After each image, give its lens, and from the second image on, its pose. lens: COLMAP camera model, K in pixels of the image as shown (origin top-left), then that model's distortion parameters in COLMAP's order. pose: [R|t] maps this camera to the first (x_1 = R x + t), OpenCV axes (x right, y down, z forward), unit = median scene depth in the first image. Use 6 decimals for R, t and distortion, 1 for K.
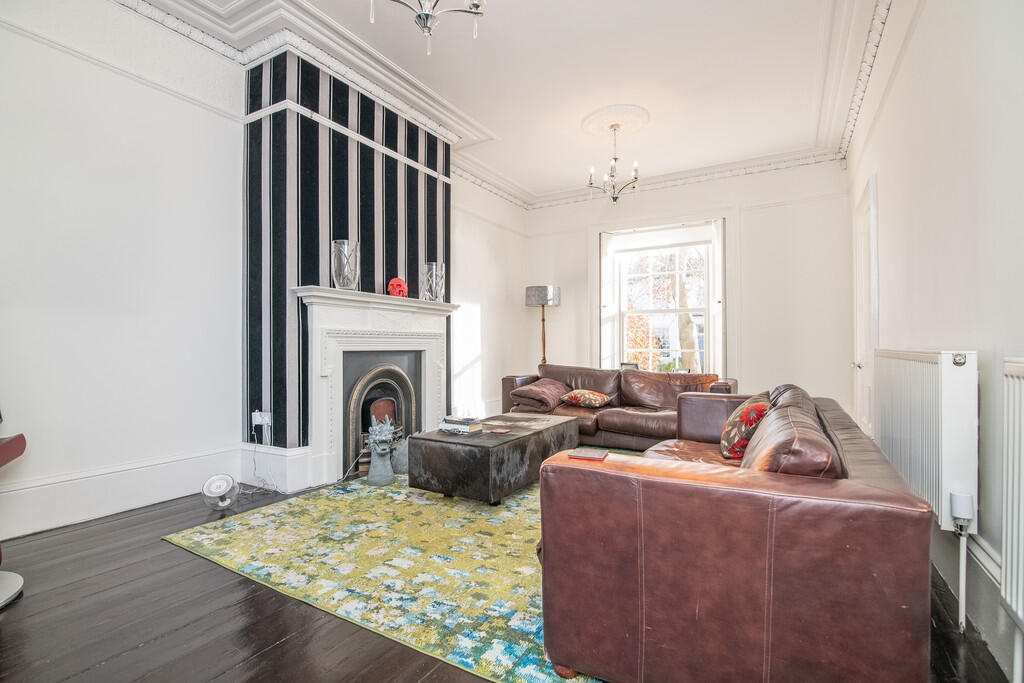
lens RADIAL K [[472.0, 0, 517.6], [0, 472.0, 342.9], [0, 0, 1]] dist [-0.017336, 0.000023]
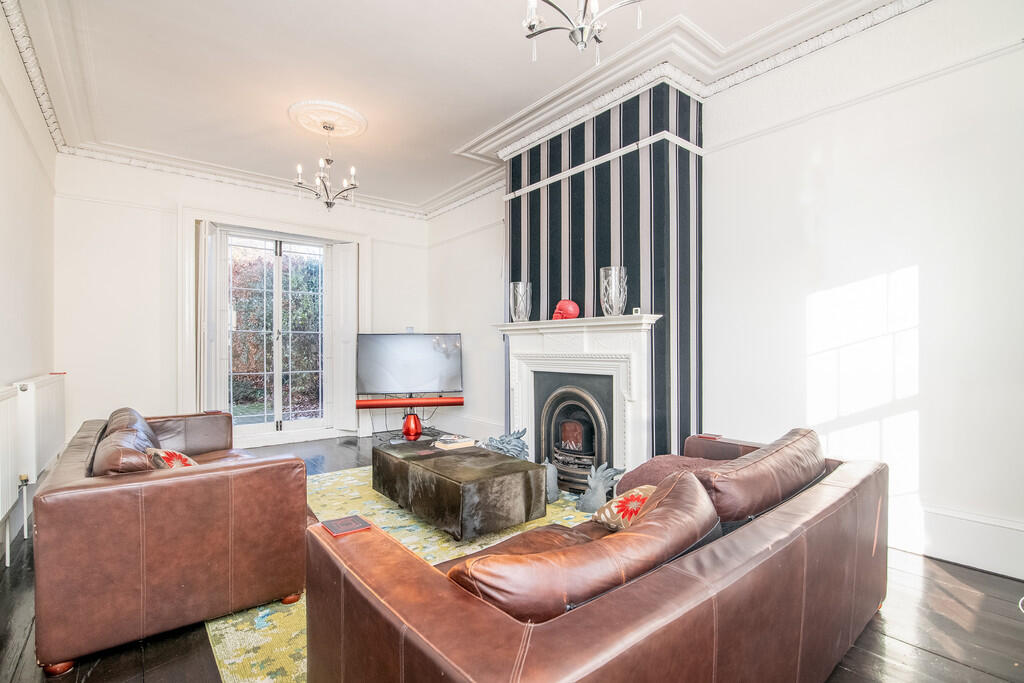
lens RADIAL K [[470.8, 0, 512.8], [0, 470.8, 368.9], [0, 0, 1]] dist [0.000083, 0.000063]
pose [[-0.374253, 0.004799, -0.927314, 0.723244], [-0.015722, 0.999810, 0.011519, -0.004880], [0.927193, 0.018890, -0.374106, 1.330638]]
